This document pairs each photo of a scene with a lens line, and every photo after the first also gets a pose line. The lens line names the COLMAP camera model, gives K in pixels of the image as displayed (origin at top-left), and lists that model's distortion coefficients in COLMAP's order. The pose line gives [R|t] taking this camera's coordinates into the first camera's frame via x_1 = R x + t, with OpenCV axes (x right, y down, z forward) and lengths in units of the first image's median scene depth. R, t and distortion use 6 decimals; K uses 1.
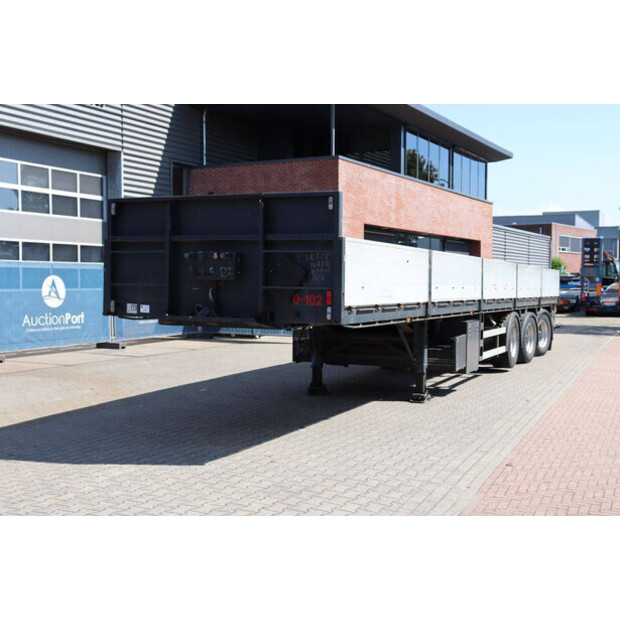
lens RADIAL K [[848.7, 0, 310.0], [0, 848.7, 310.0], [0, 0, 1]] dist [0.086004, 0.020831]
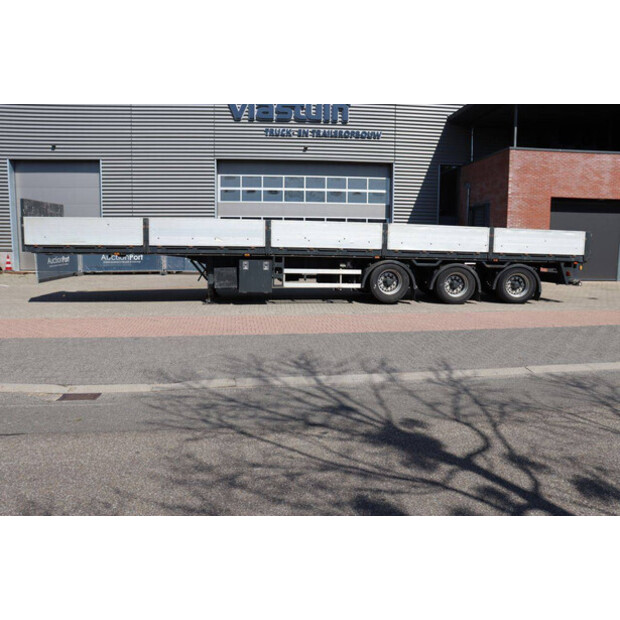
lens RADIAL K [[519.3, 0, 310.0], [0, 519.3, 310.0], [0, 0, 1]] dist [-0.159733, 0.161594]
pose [[0.529813, 0.117517, -0.839933, 0.695228], [-0.040162, 0.992719, 0.113560, -0.005699], [0.847163, -0.026432, 0.530676, 0.381133]]
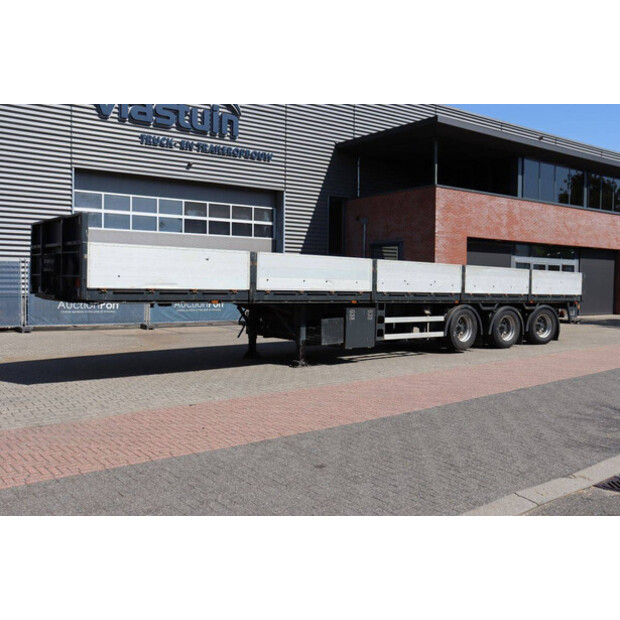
lens RADIAL K [[629.3, 0, 310.0], [0, 629.3, 310.0], [0, 0, 1]] dist [-0.051757, 0.007137]
pose [[0.896408, 0.028021, -0.442344, 0.357201], [-0.025930, 0.999606, 0.010774, 0.004835], [0.442472, 0.001812, 0.896781, 0.077407]]
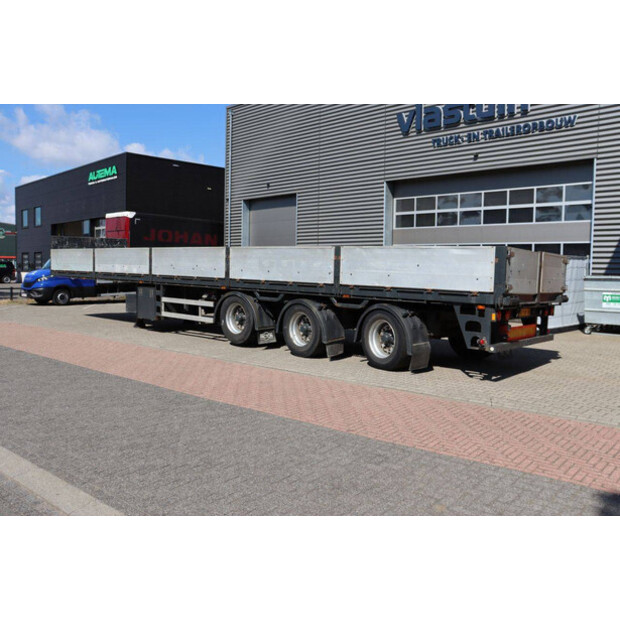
lens RADIAL K [[571.2, 0, 298.0], [0, 571.2, 309.4], [0, 0, 1]] dist [-0.162484, 0.192905]
pose [[-0.324251, 0.058622, -0.944153, 0.725290], [-0.052330, 0.995438, 0.079779, -0.029896], [0.944523, 0.075276, -0.319704, 1.061352]]
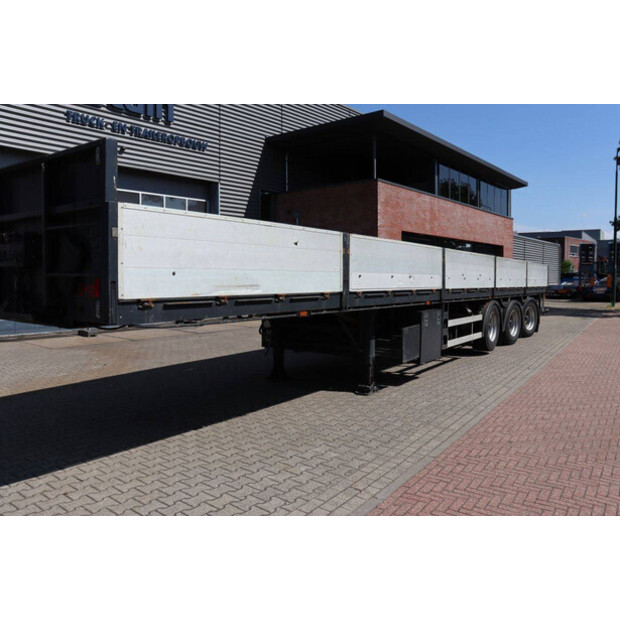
lens RADIAL K [[519.3, 0, 310.0], [0, 519.3, 310.0], [0, 0, 1]] dist [-0.159733, 0.161594]
pose [[0.979467, 0.007796, -0.201454, 0.114165], [-0.001843, 0.999557, 0.029722, -0.003629], [0.201596, -0.028740, 0.979047, 0.250810]]
